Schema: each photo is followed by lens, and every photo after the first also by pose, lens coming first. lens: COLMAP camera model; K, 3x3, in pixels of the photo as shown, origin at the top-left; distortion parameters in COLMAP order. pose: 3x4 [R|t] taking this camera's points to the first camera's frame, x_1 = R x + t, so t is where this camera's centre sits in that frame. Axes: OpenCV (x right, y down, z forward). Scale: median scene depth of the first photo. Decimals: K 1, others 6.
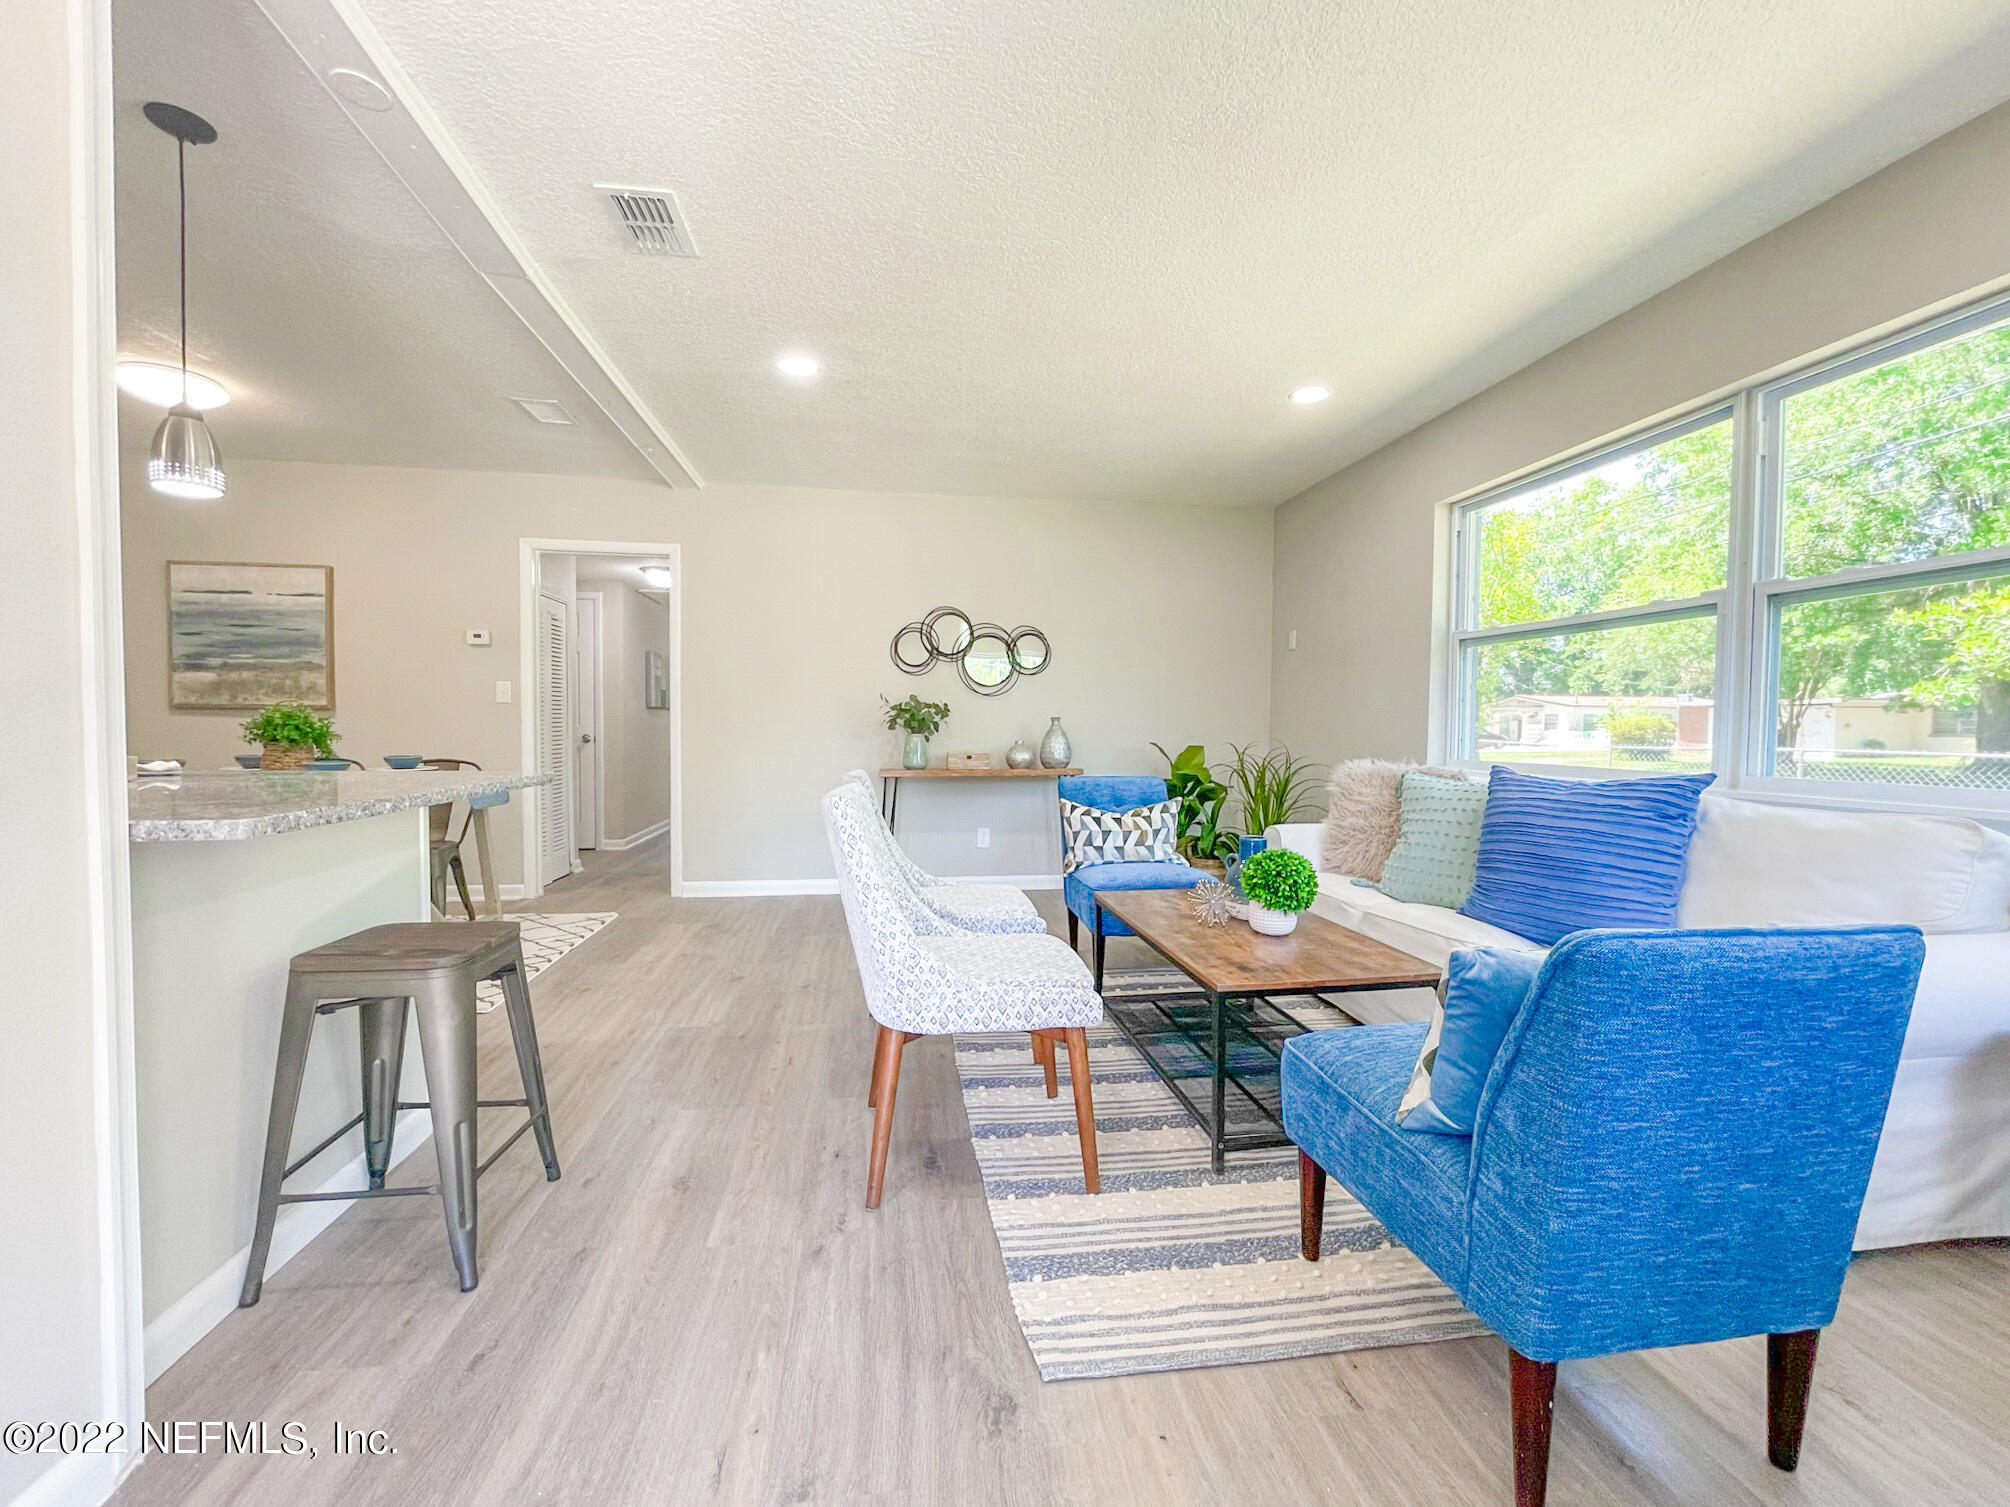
lens RADIAL K [[828.3, 0, 1005.0], [0, 828.3, 753.5], [0, 0, 1]] dist [-0.001903, -0.000107]
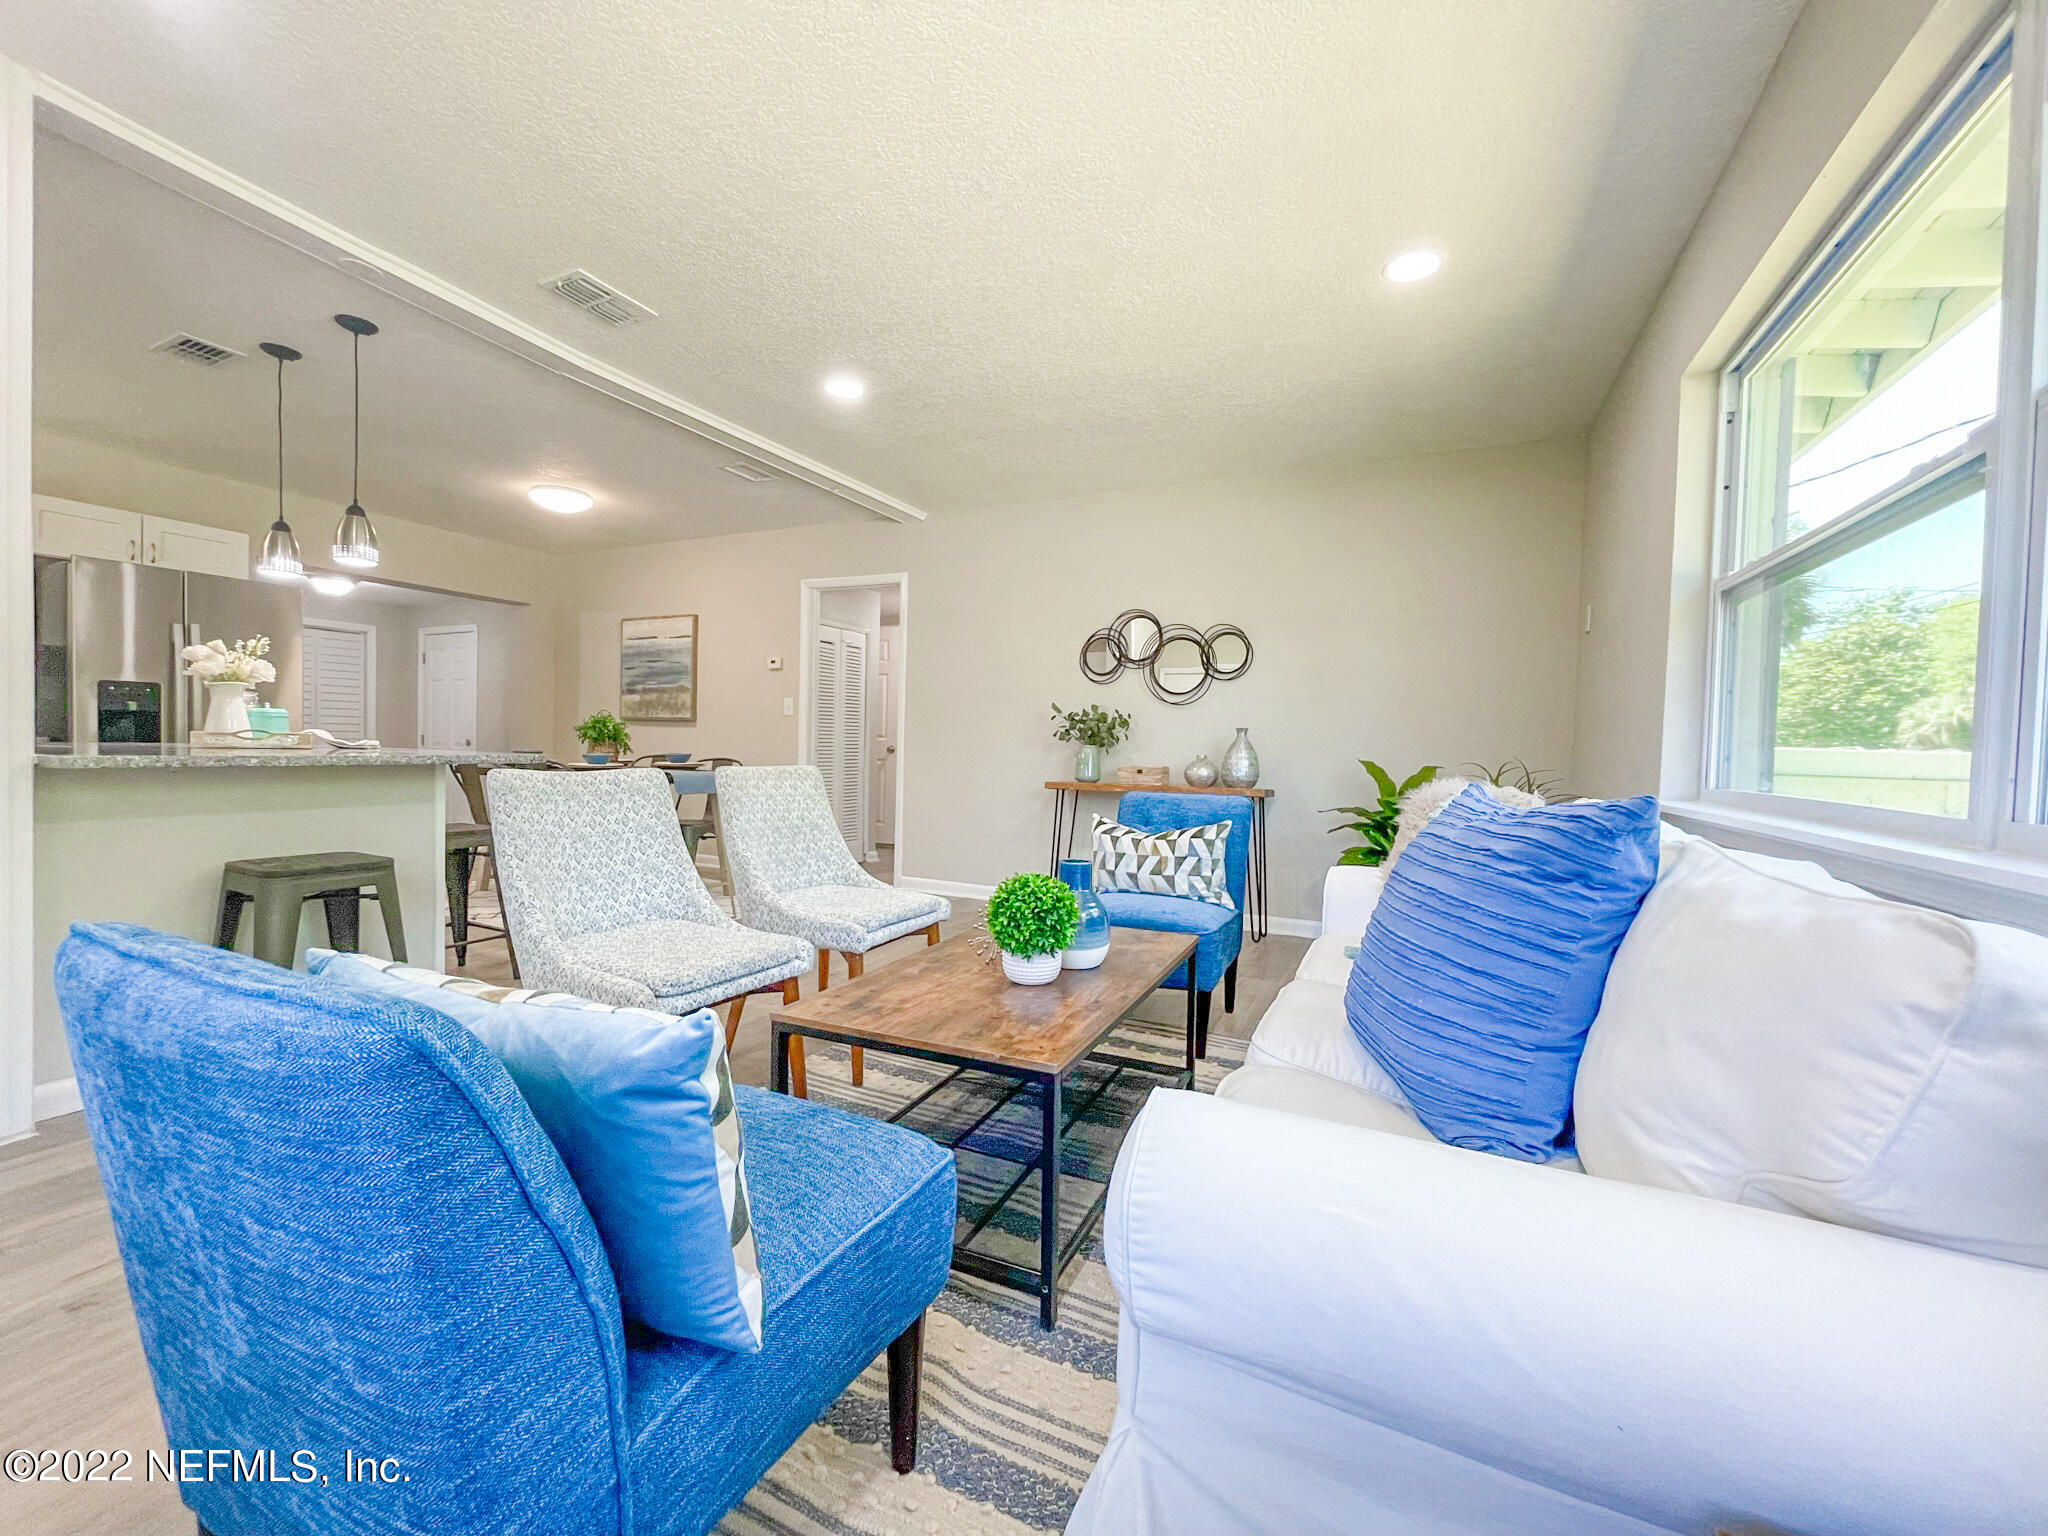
lens RADIAL K [[827.6, 0, 1024.0], [0, 827.6, 768.0], [0, 0, 1]] dist [-0.001400, -0.000094]
pose [[0.831956, 0.028073, -0.554130, 0.388013], [-0.037958, 0.999259, -0.006364, 0.011840], [0.553541, 0.026328, 0.832406, 0.183371]]
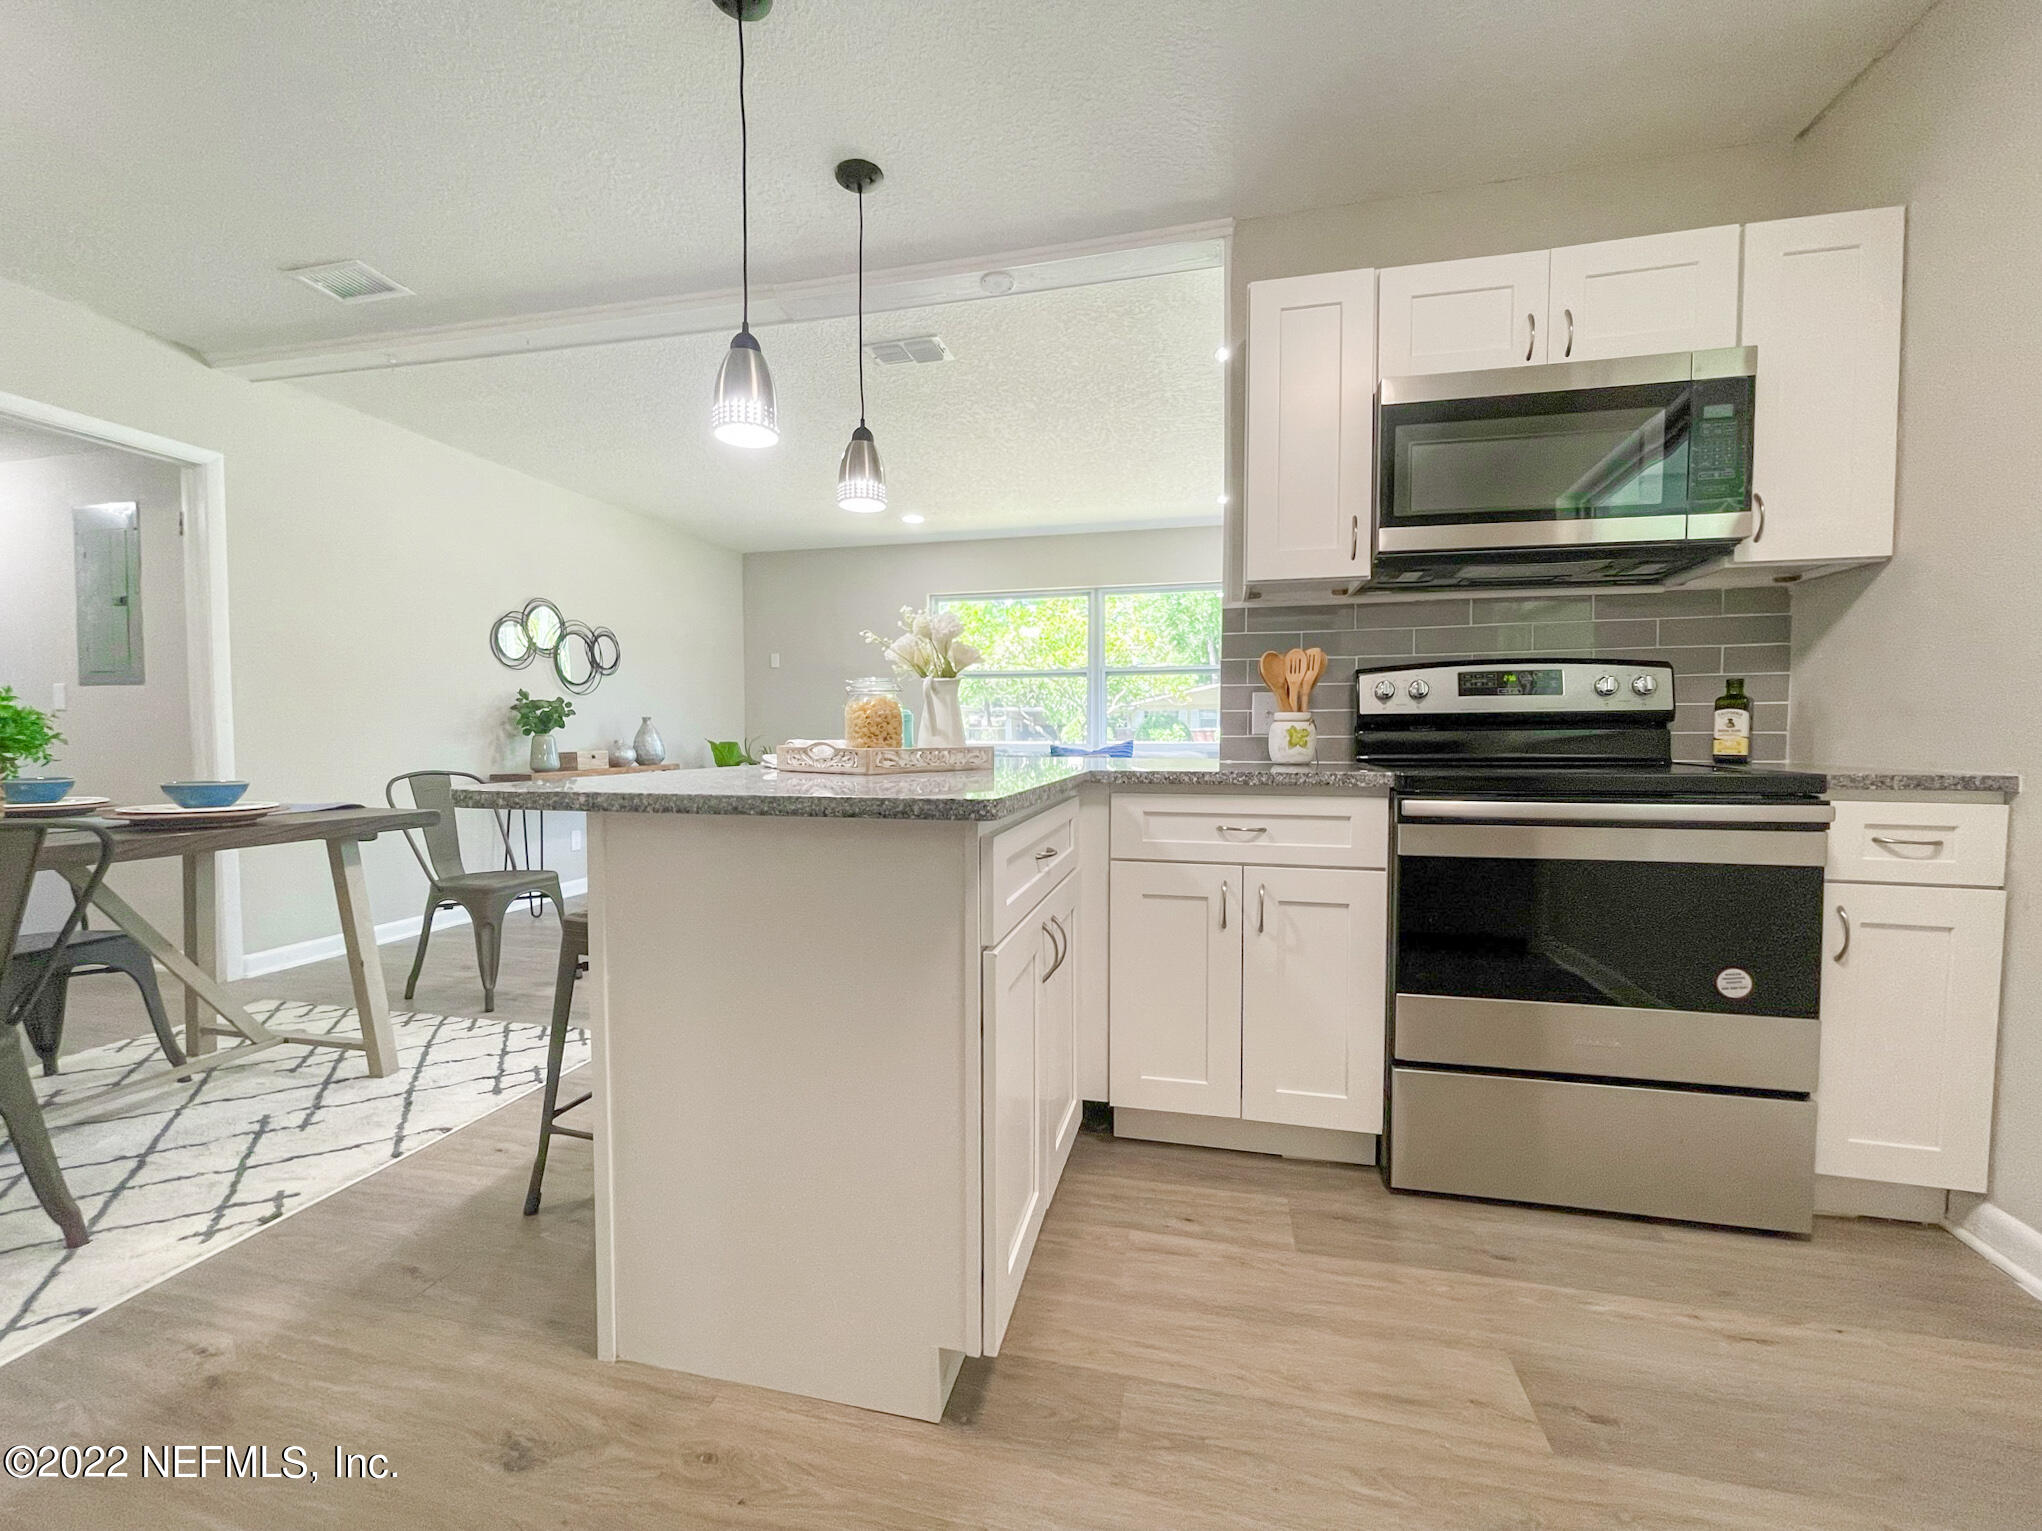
lens RADIAL K [[841.5, 0, 1021.0], [0, 841.5, 765.5], [0, 0, 1]] dist [-0.001903, -0.000107]
pose [[0.372408, -0.042233, 0.927108, -0.856123], [0.034254, 0.998909, 0.031744, 0.000918], [-0.927437, 0.019935, 0.373448, 0.158467]]
